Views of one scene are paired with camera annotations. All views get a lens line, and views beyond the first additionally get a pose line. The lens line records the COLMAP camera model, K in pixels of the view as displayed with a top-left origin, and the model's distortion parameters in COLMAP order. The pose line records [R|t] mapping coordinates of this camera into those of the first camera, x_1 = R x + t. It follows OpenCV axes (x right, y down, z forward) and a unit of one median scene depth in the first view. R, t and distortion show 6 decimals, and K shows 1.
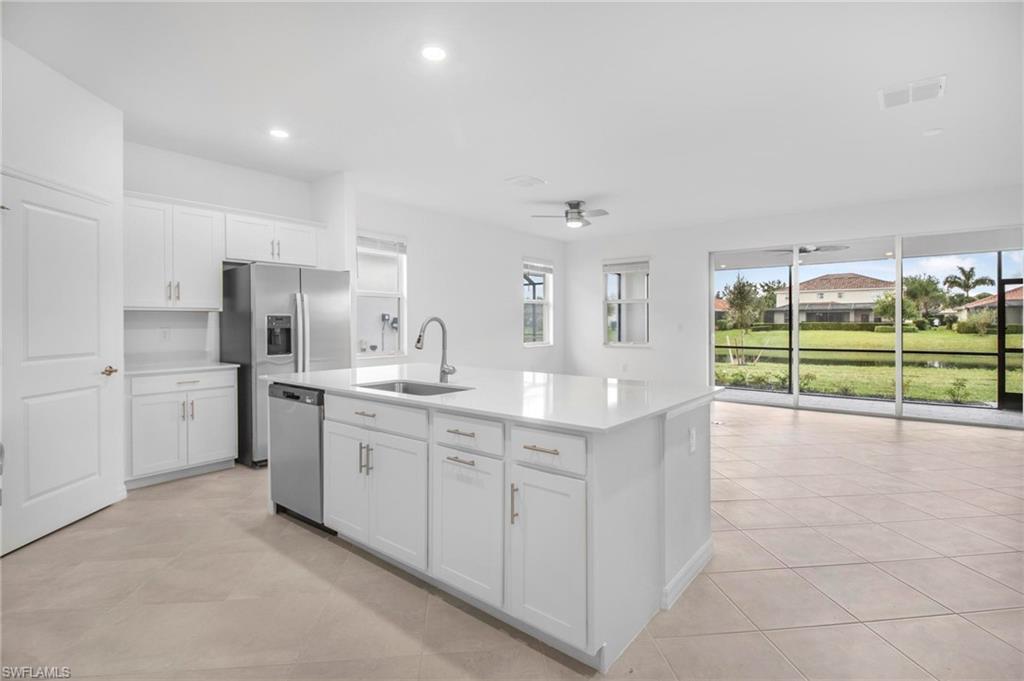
lens RADIAL K [[484.7, 0, 512.4], [0, 484.7, 321.6], [0, 0, 1]] dist [0.001432, -0.000253]
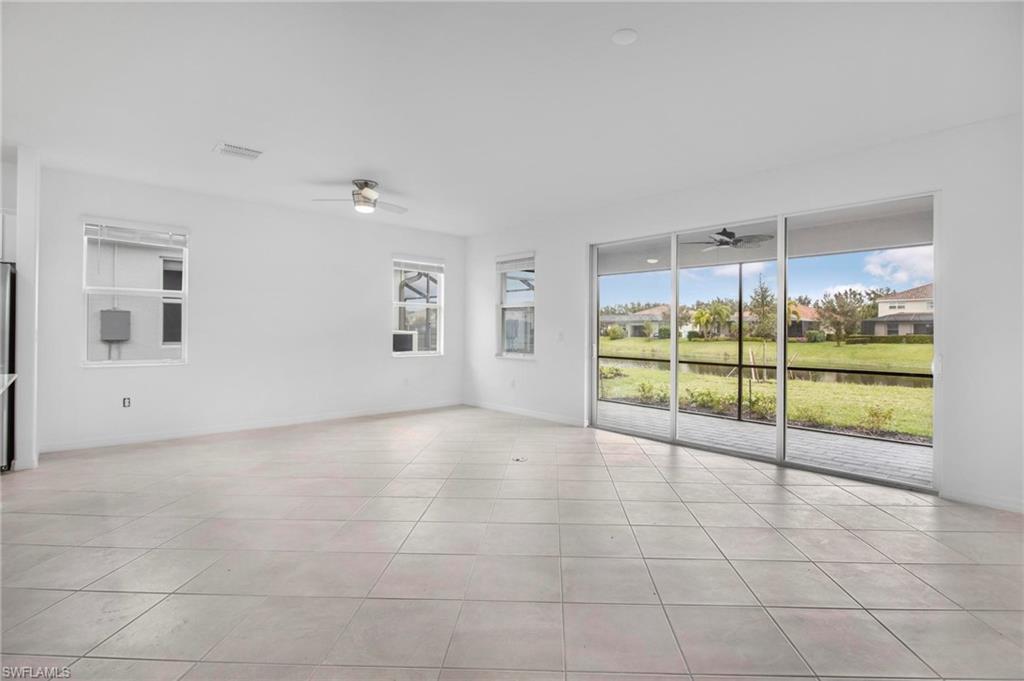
lens RADIAL K [[487.6, 0, 530.0], [0, 487.6, 335.1], [0, 0, 1]] dist [-0.002119, -0.000896]
pose [[0.989190, 0.011993, -0.146147, 0.169719], [-0.010533, 0.999887, 0.010760, 0.000420], [0.146260, -0.009104, 0.989204, 0.072598]]
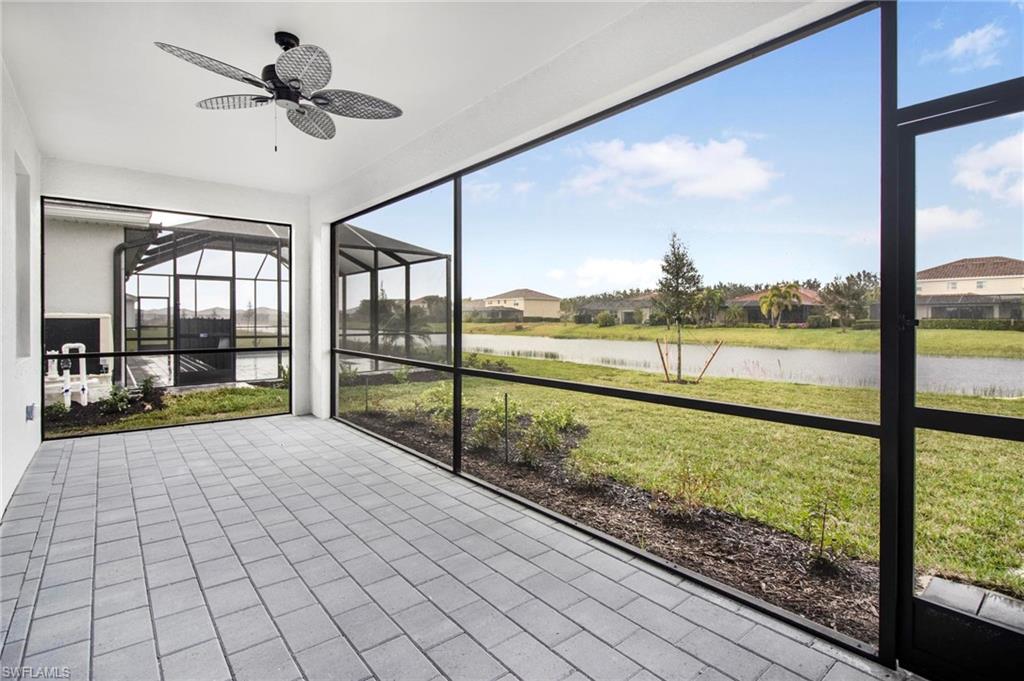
lens RADIAL K [[484.7, 0, 512.4], [0, 484.7, 321.6], [0, 0, 1]] dist [0.001432, -0.000253]
pose [[0.979194, 0.004150, -0.202886, 0.356213], [-0.002671, 0.999968, 0.007562, 0.005372], [0.202911, -0.006863, 0.979173, 0.299374]]
